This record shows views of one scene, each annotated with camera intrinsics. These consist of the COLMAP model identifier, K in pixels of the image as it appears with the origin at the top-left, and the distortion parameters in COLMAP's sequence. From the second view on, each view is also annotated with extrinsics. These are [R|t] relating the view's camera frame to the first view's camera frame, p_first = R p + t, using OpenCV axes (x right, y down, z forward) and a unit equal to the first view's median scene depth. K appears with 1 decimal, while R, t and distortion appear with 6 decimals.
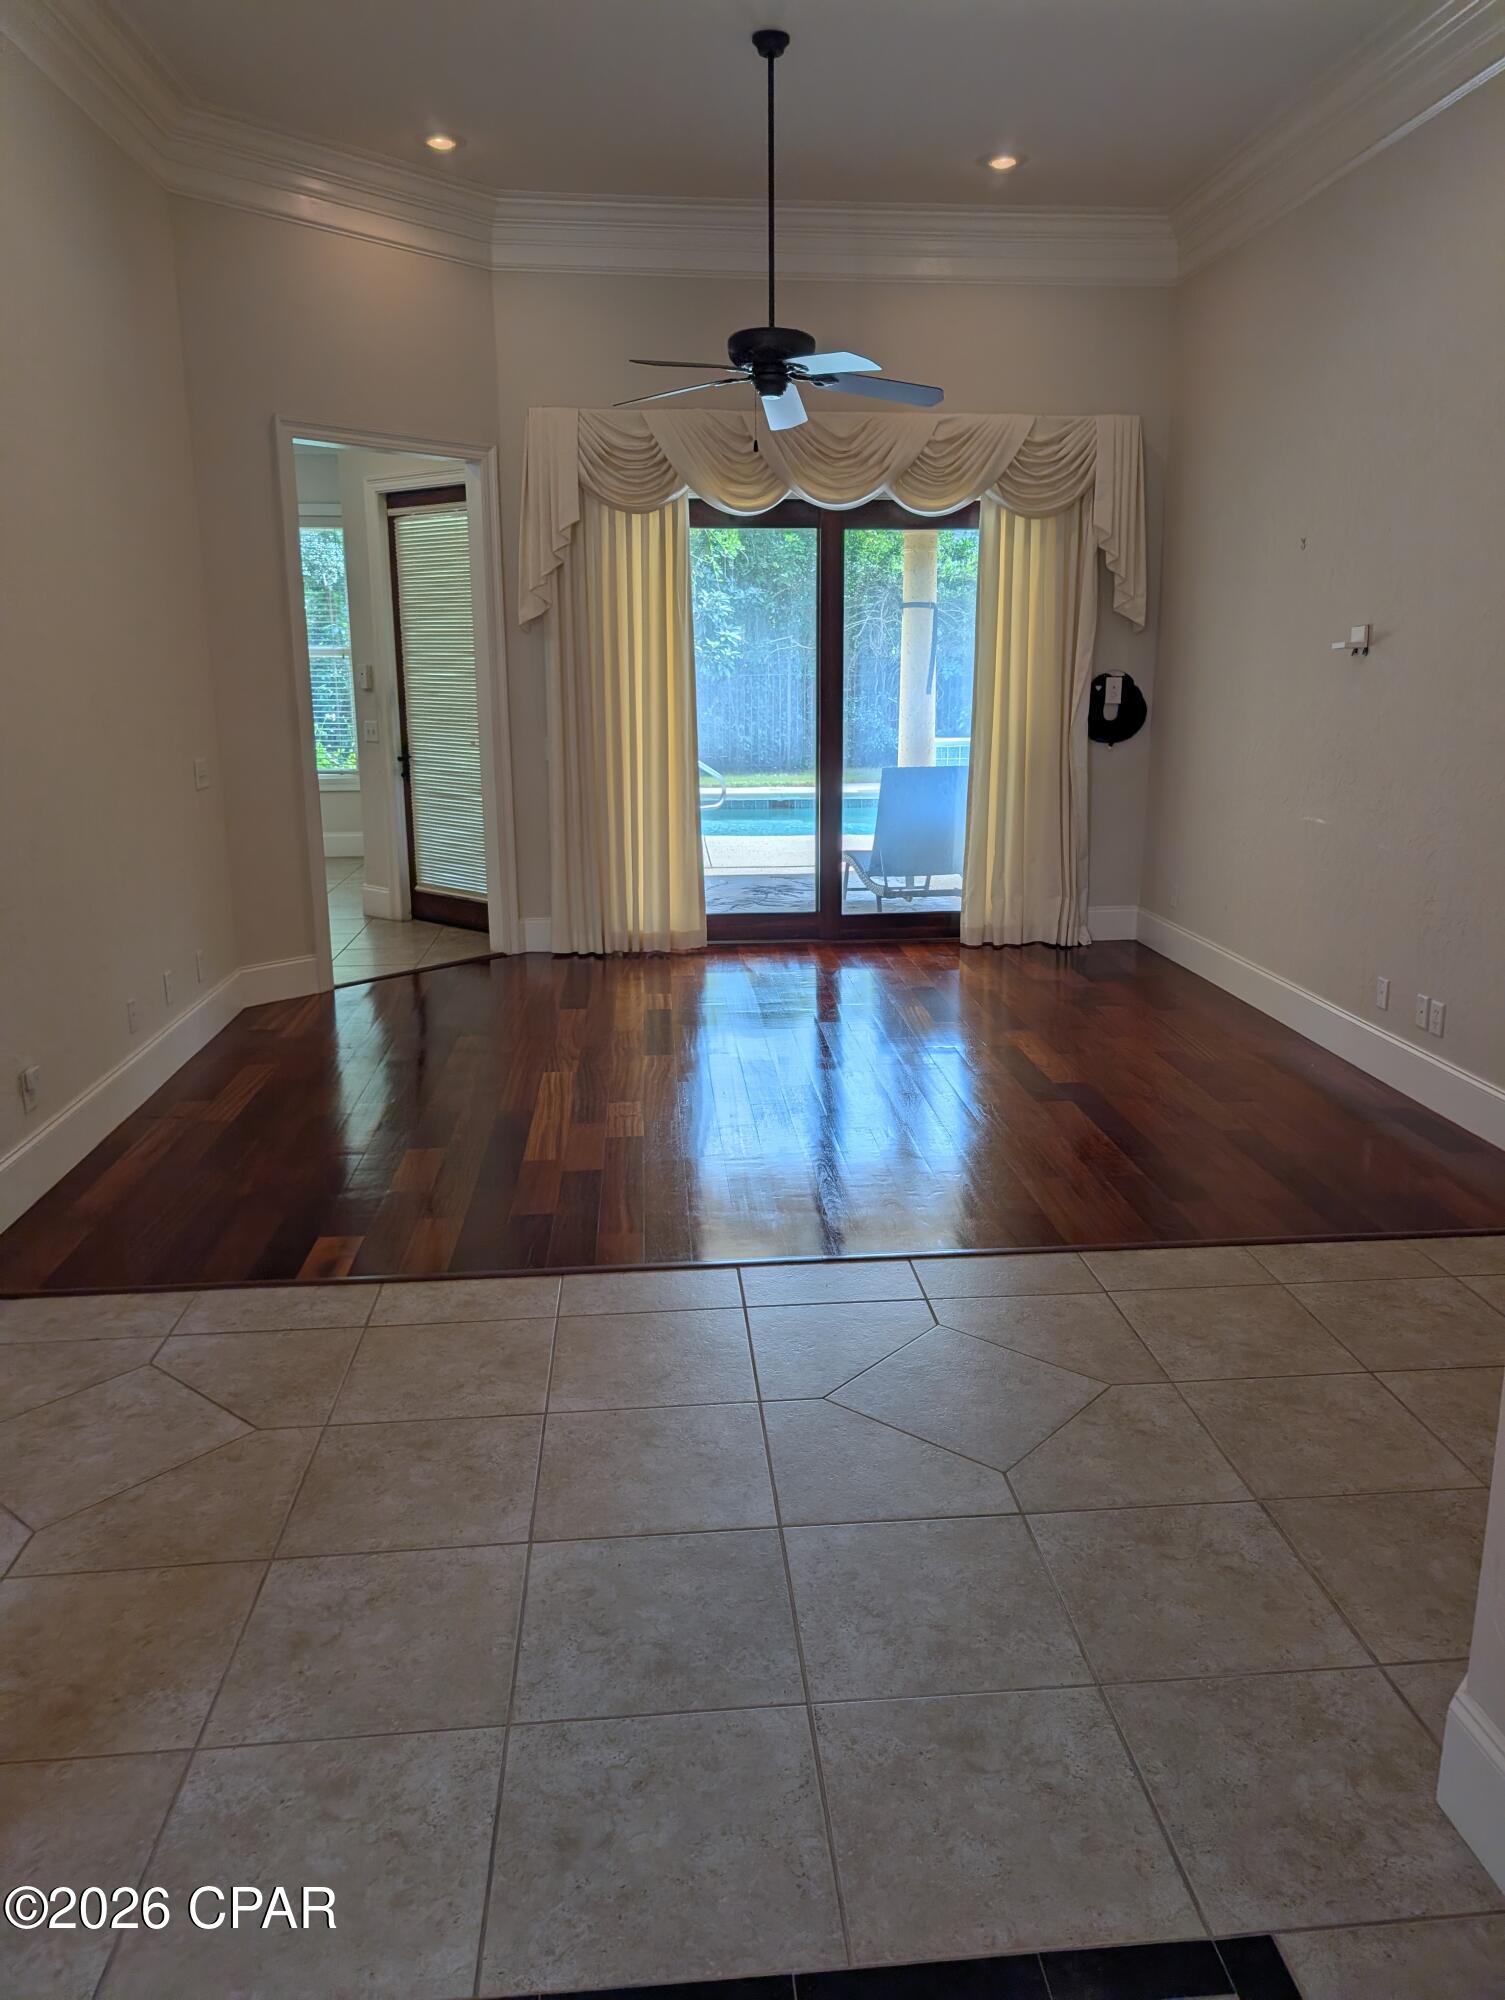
lens RADIAL K [[1427.6, 0, 778.2], [0, 1427.6, 1015.5], [0, 0, 1]] dist [0.009715, -0.007854]
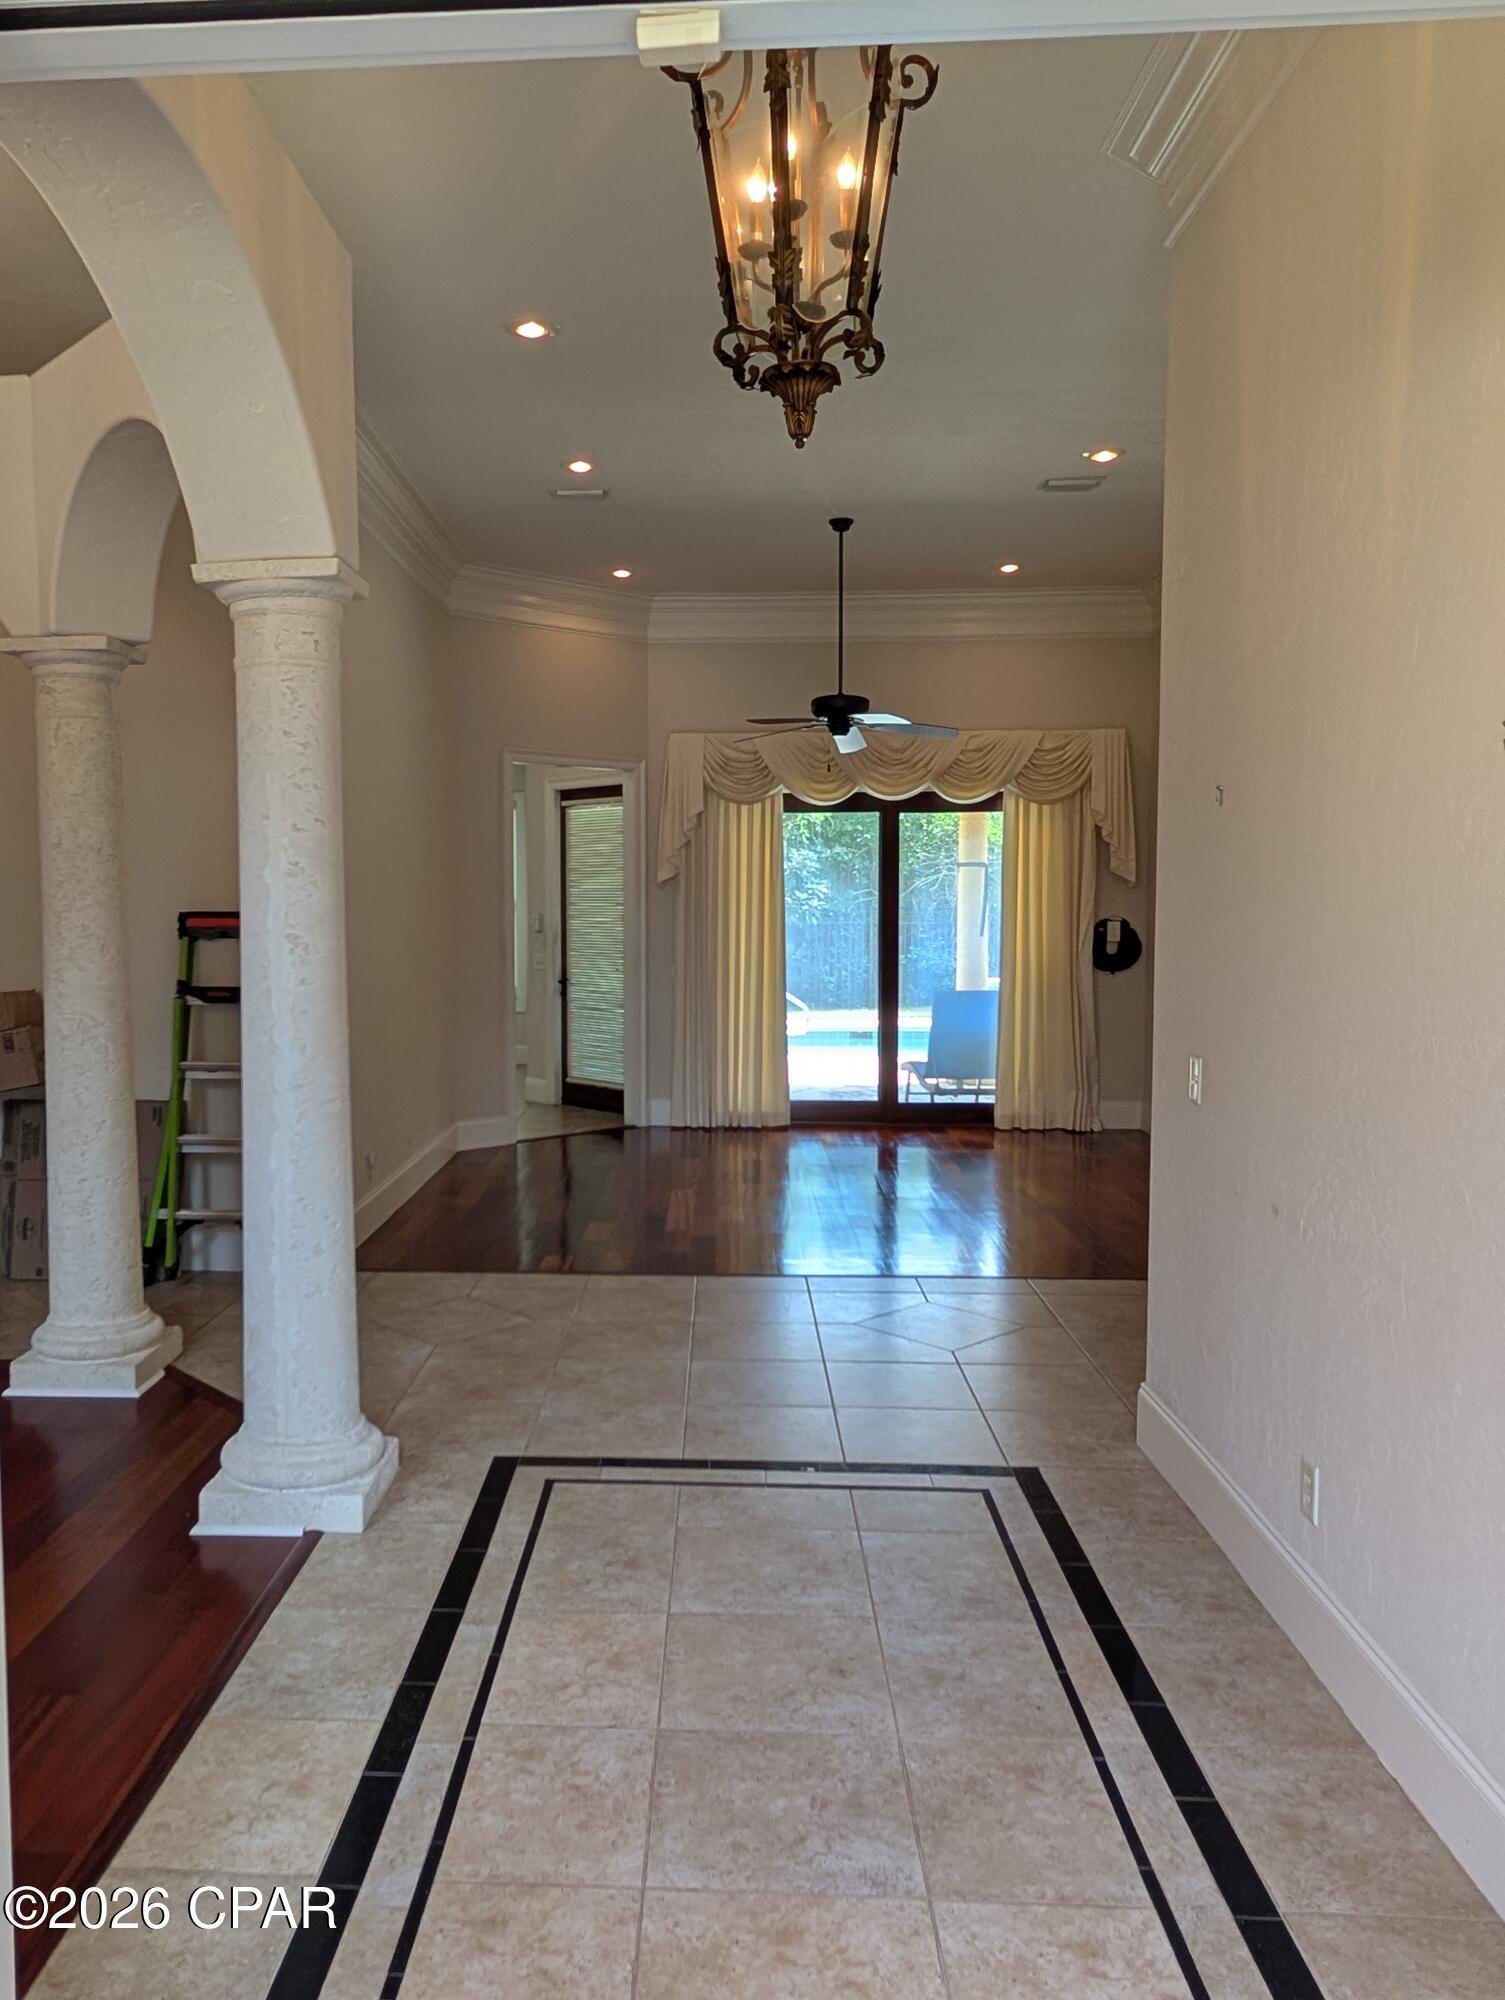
lens RADIAL K [[1446.7, 0, 620.8], [0, 1446.7, 988.1], [0, 0, 1]] dist [-0.013258, 0.024659]
pose [[0.985711, 0.007851, -0.168265, 0.018075], [-0.039494, 0.981841, -0.185549, 0.080483], [0.163753, 0.189543, 0.968121, -0.316877]]
